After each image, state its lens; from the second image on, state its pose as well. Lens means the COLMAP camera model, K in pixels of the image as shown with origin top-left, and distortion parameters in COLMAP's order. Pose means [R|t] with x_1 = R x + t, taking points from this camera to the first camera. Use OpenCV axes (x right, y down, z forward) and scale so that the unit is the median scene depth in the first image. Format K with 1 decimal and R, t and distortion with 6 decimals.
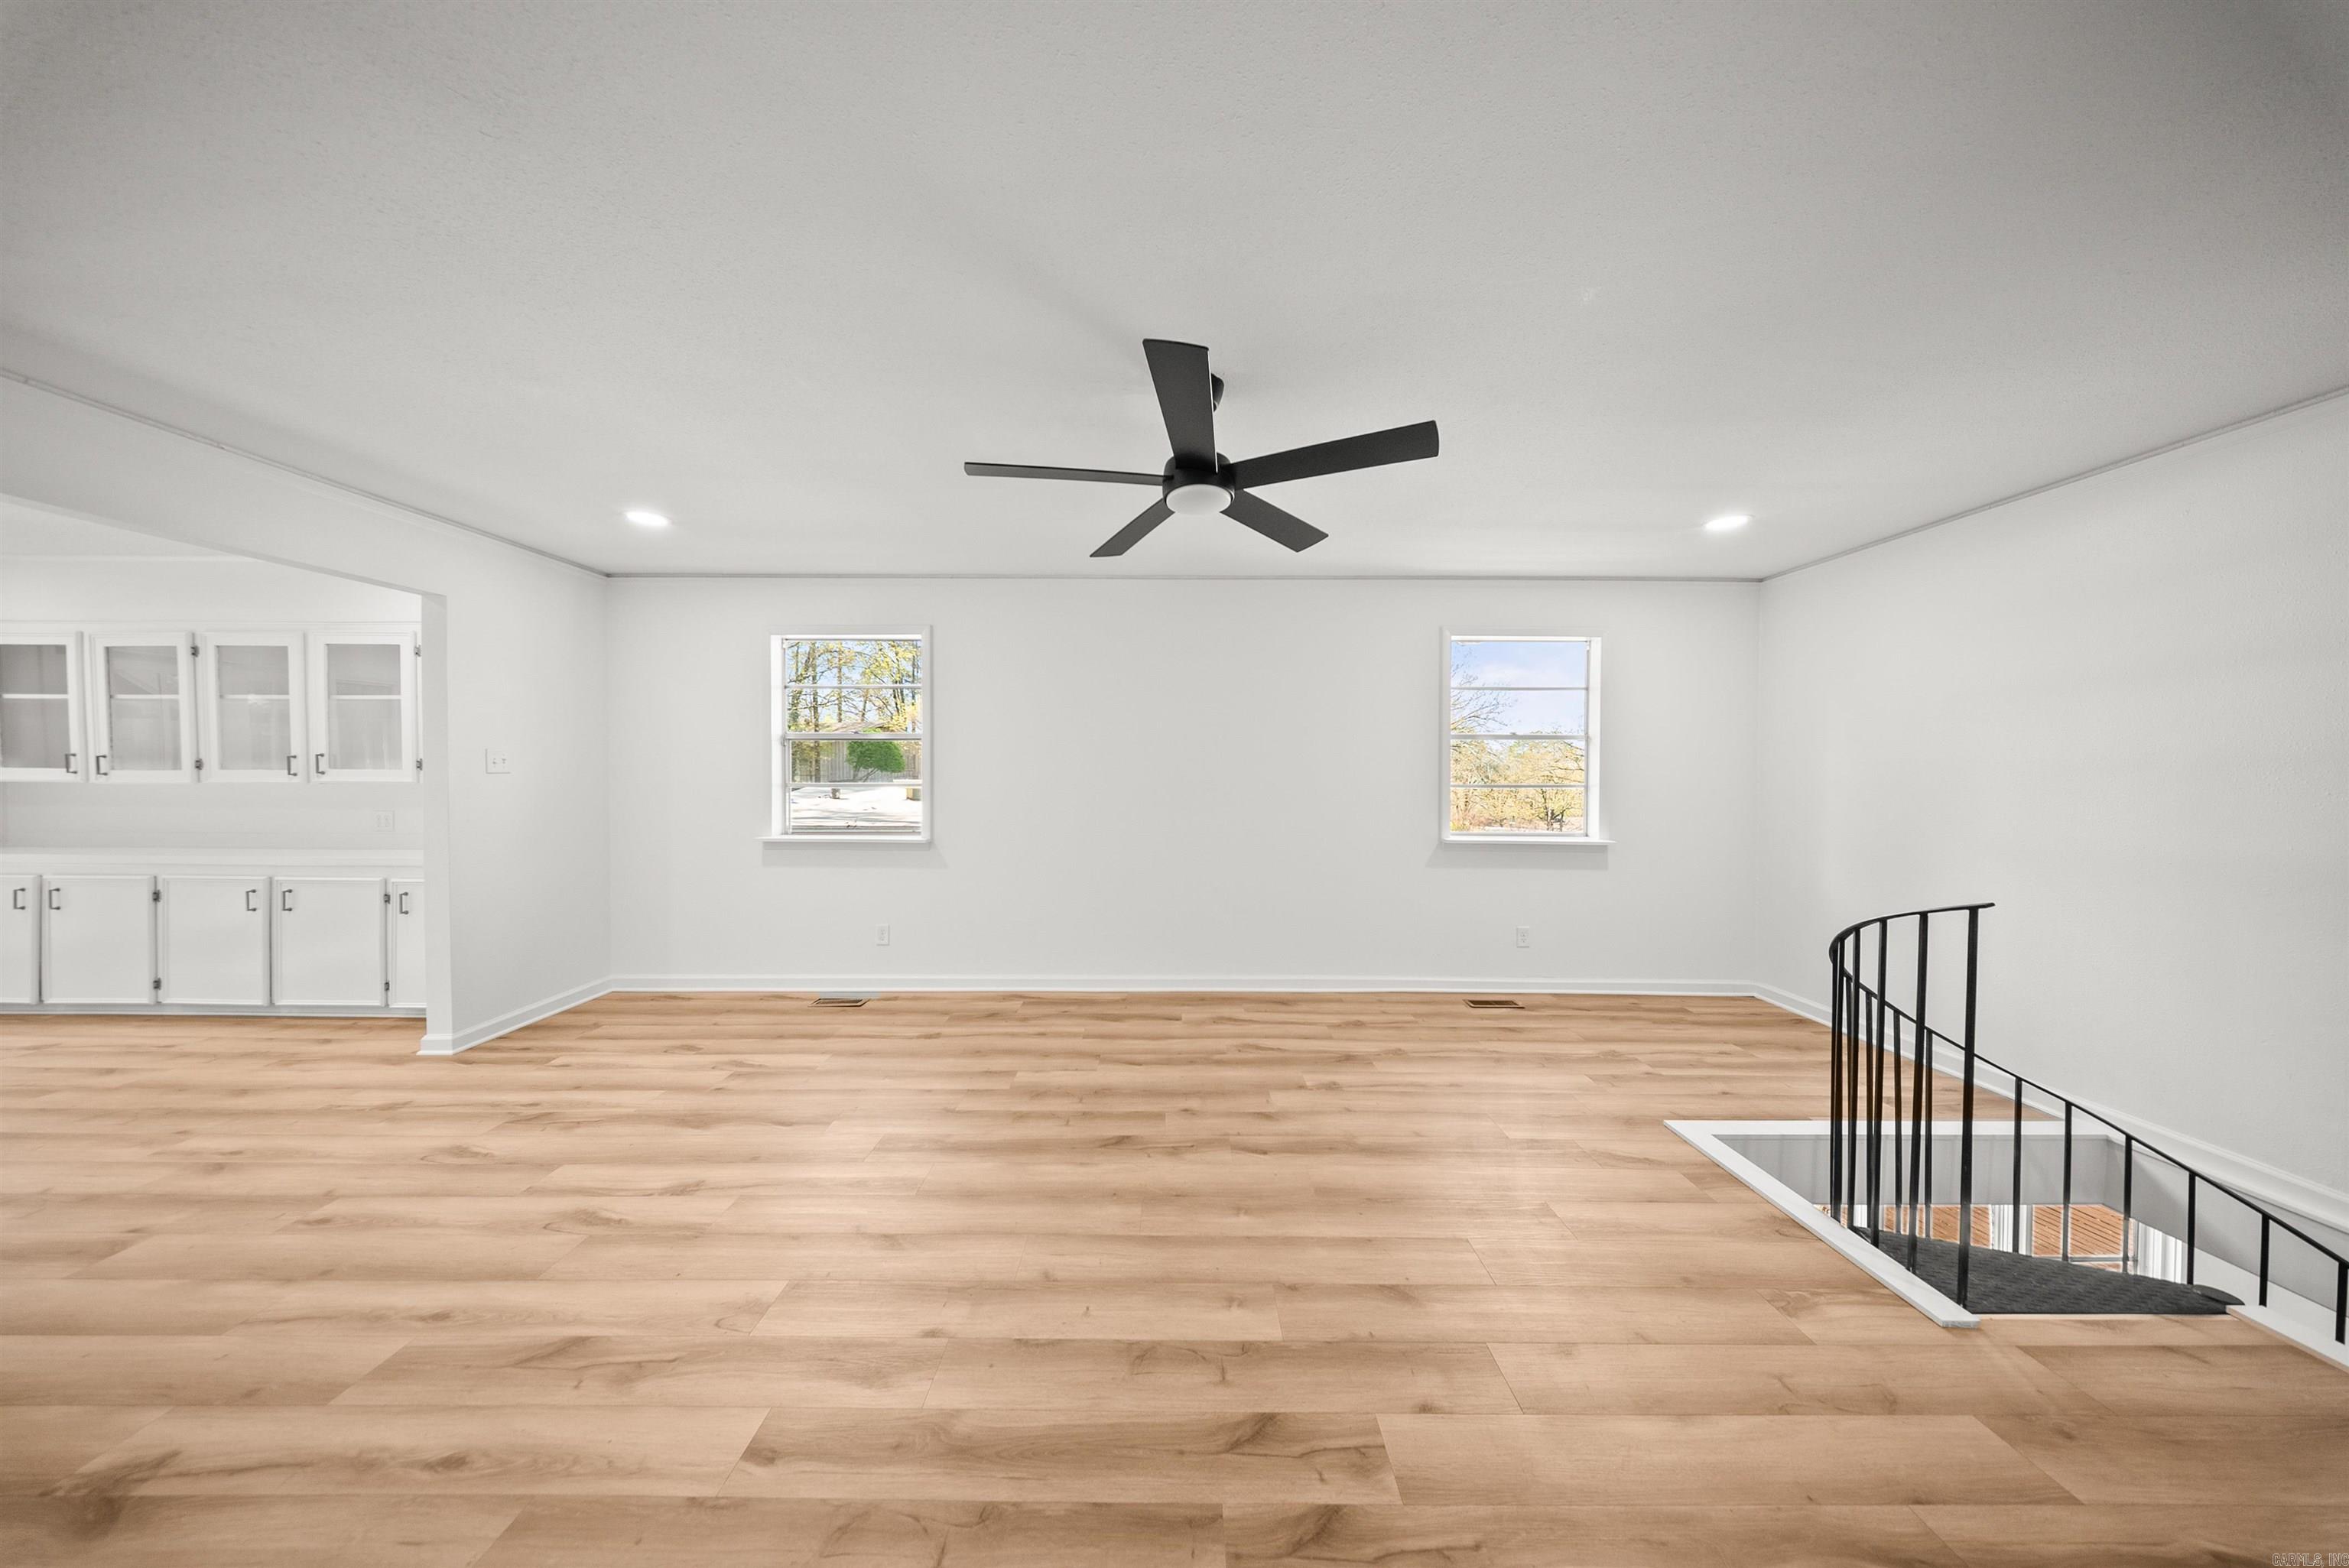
lens RADIAL K [[720.6, 0, 1158.2], [0, 720.6, 781.6], [0, 0, 1]] dist [0.003294, -0.000971]
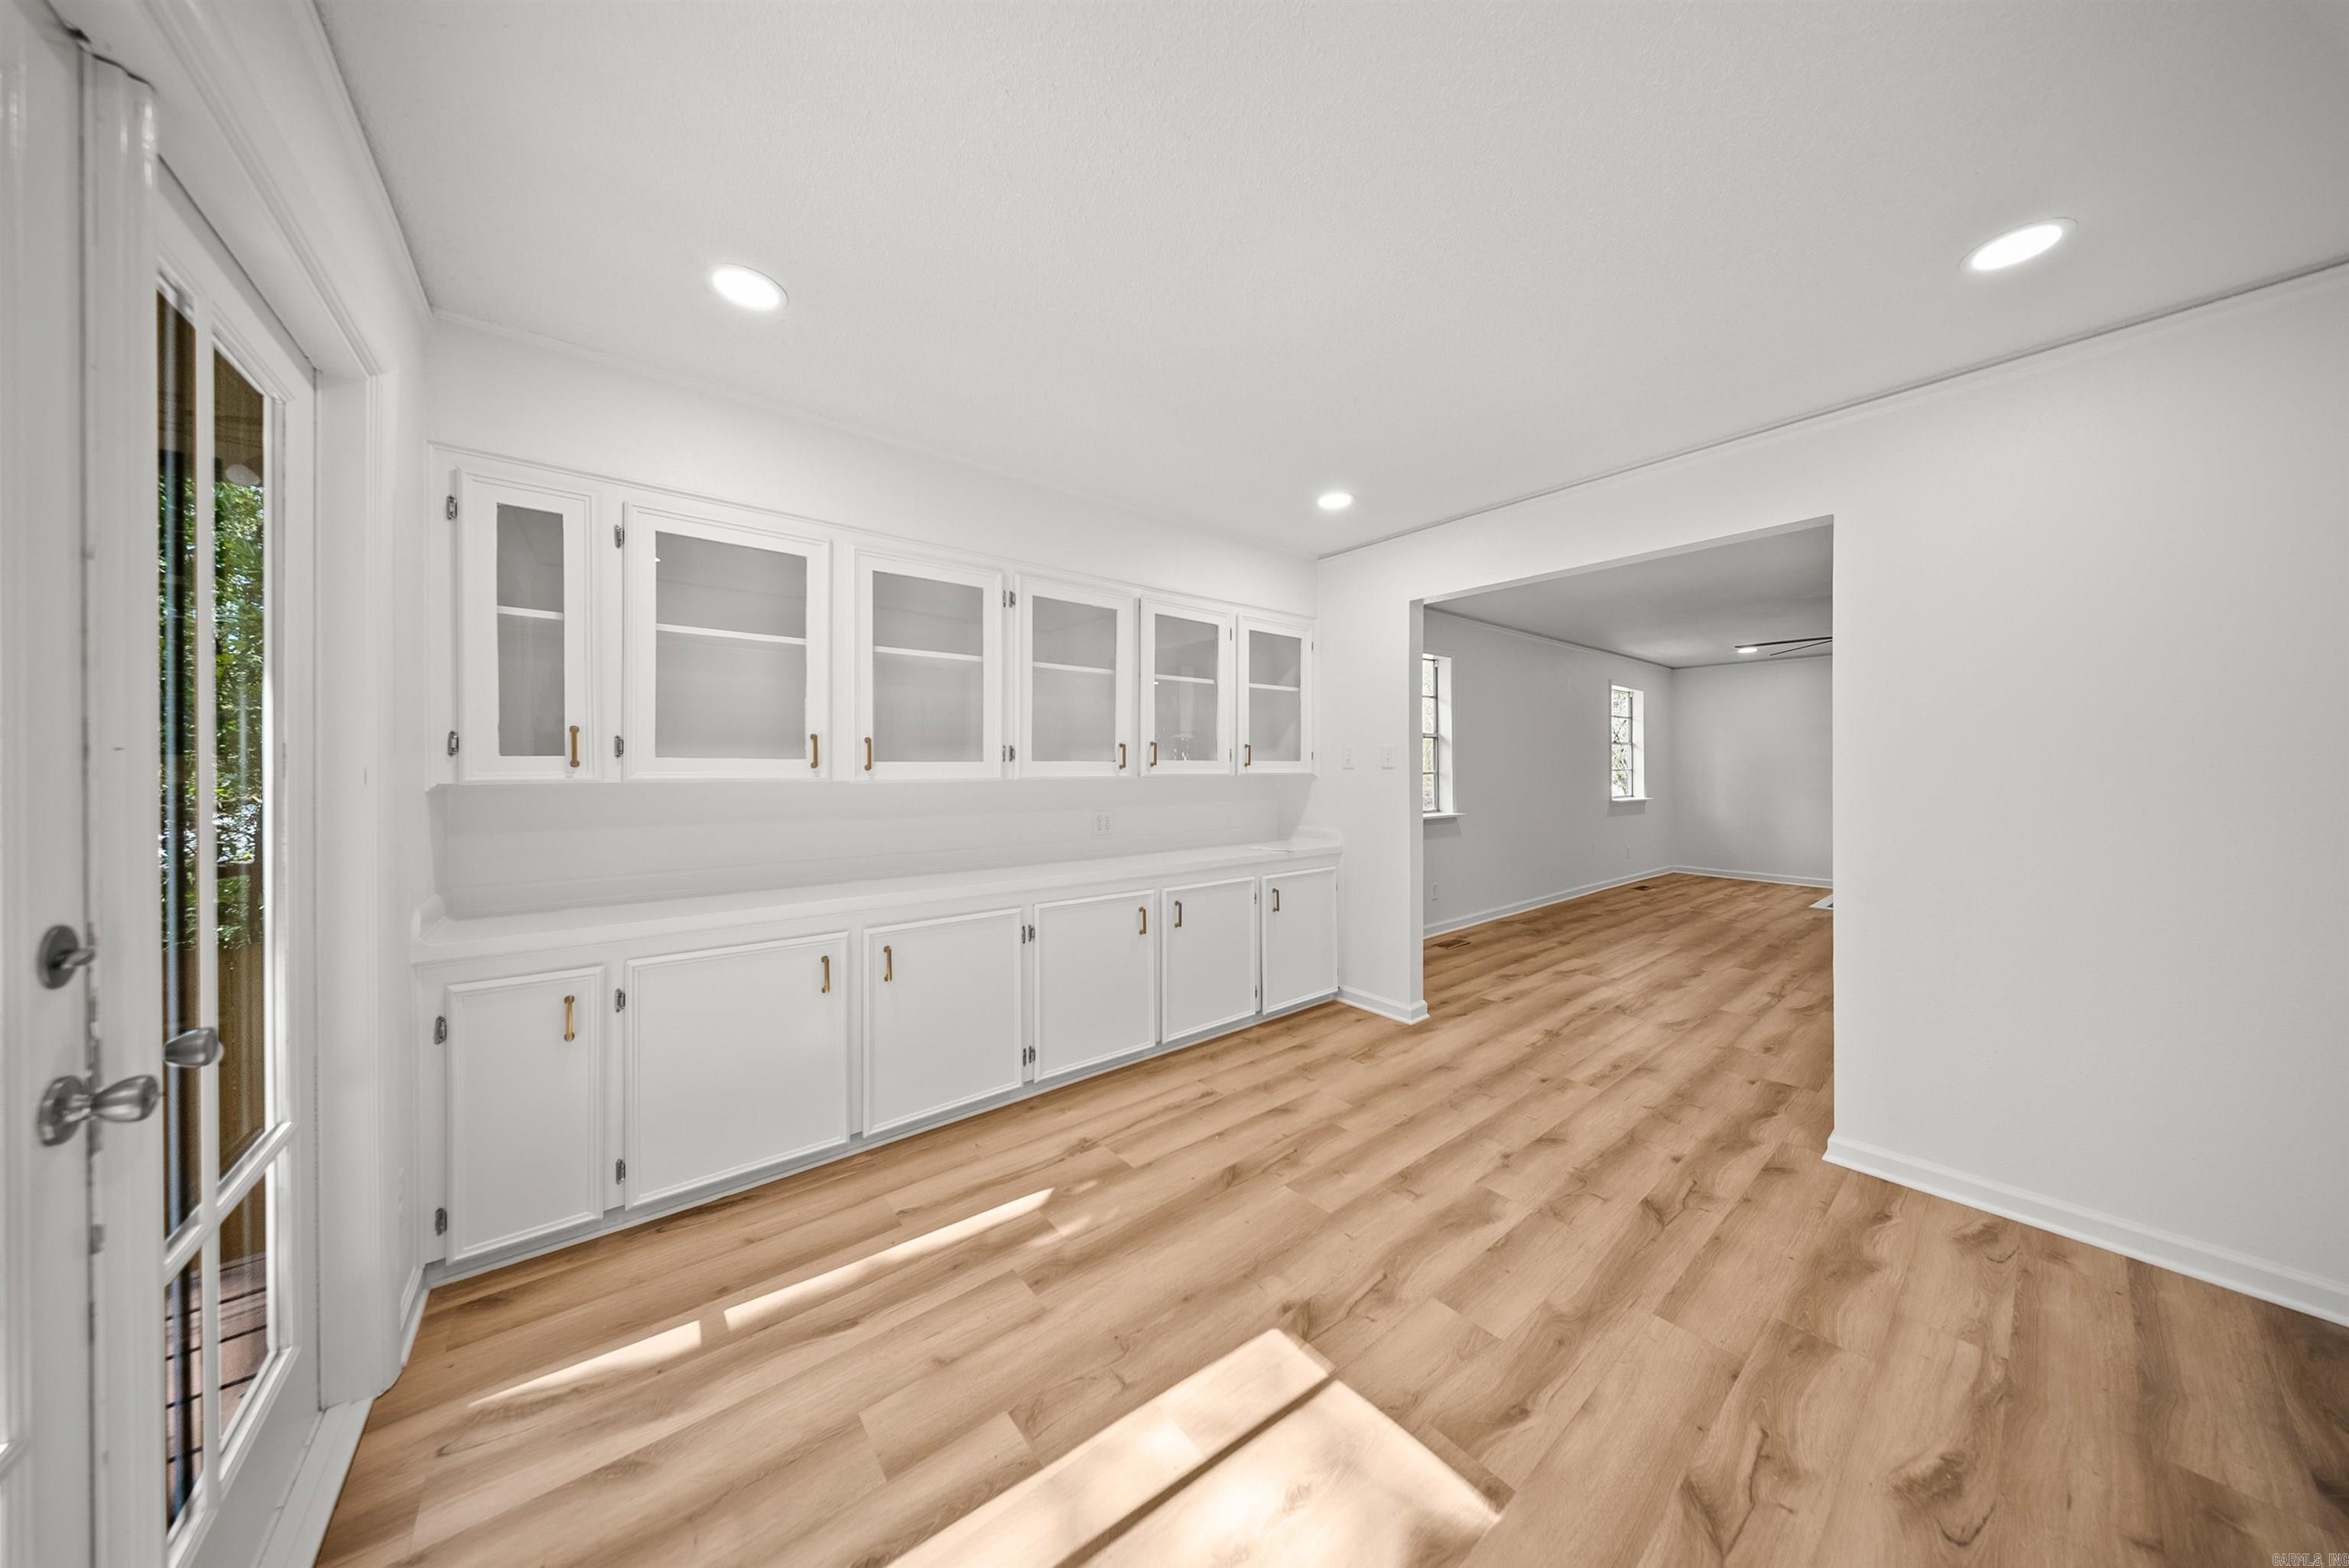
lens RADIAL K [[720.6, 0, 1191.0], [0, 720.6, 761.8], [0, 0, 1]] dist [0.003294, -0.000971]
pose [[0.763306, -0.000794, 0.646037, -1.668387], [0.011929, 0.999846, -0.012865, -0.003504], [-0.645927, 0.017526, 0.763198, 0.323685]]
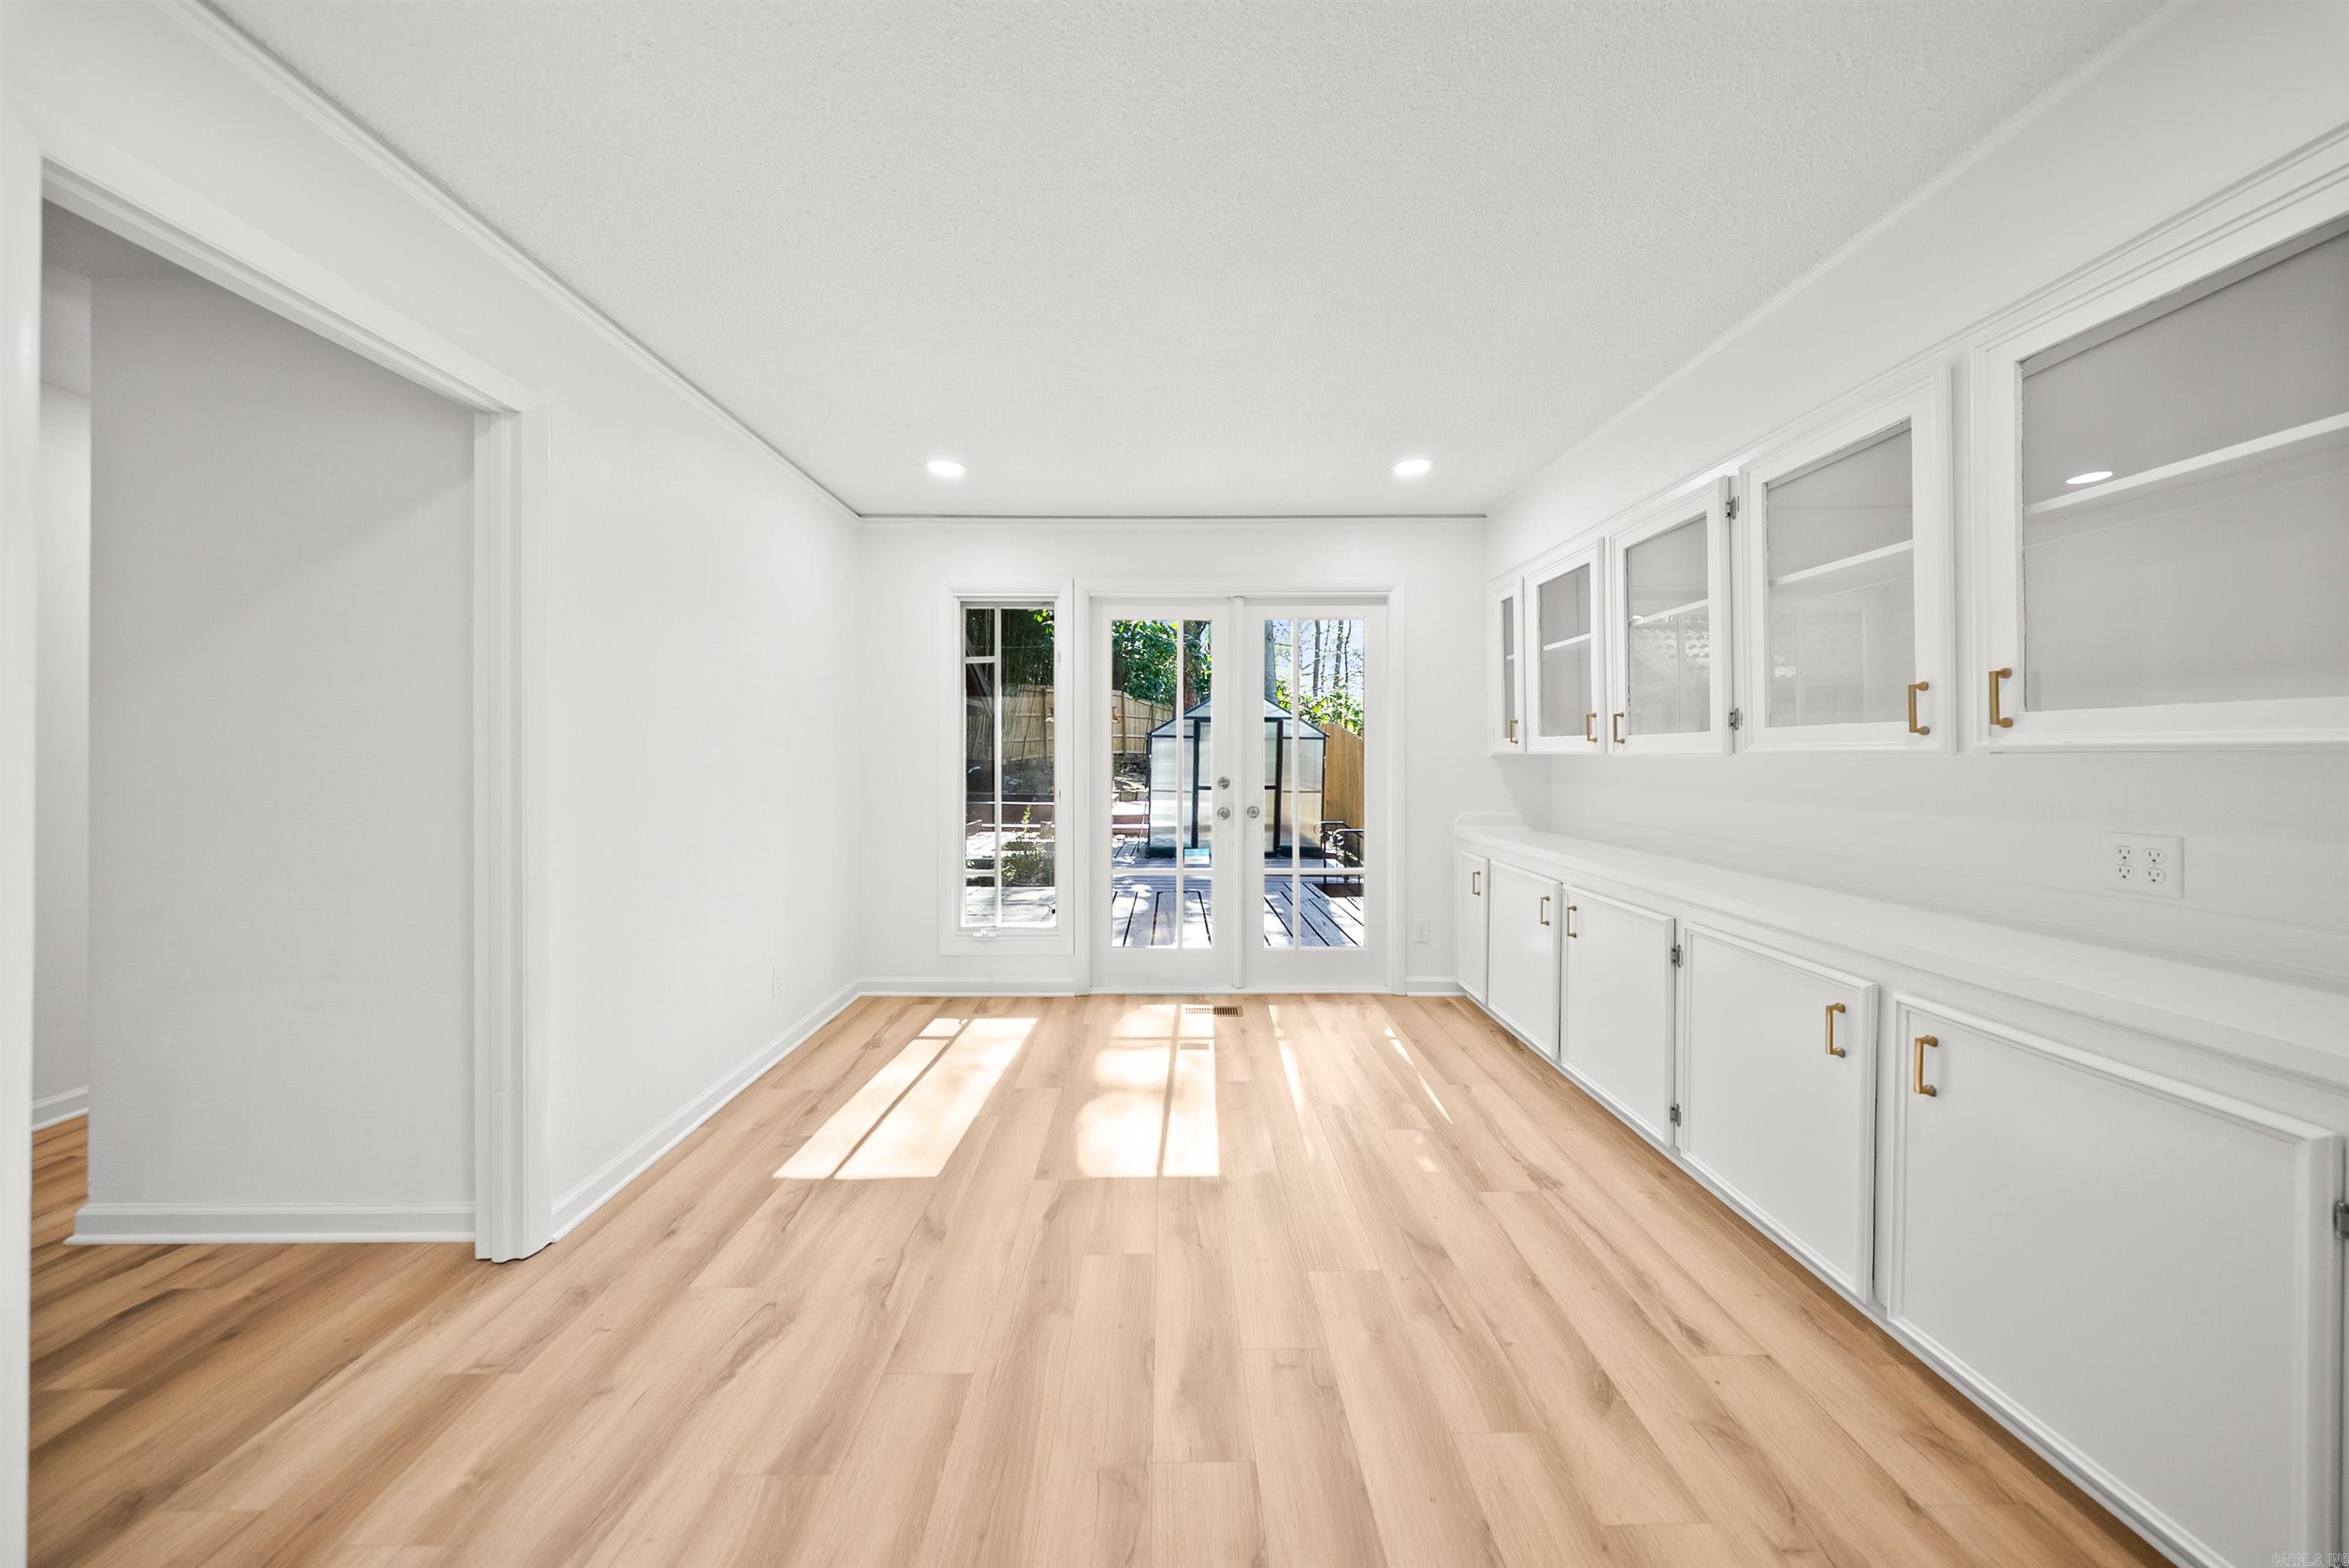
lens RADIAL K [[720.6, 0, 1162.2], [0, 720.6, 758.9], [0, 0, 1]] dist [0.003294, -0.000971]
pose [[0.003868, -0.001870, -0.999991, -0.798495], [-0.010335, 0.999945, -0.001910, 0.010972], [0.999939, 0.010343, 0.003849, 0.576780]]
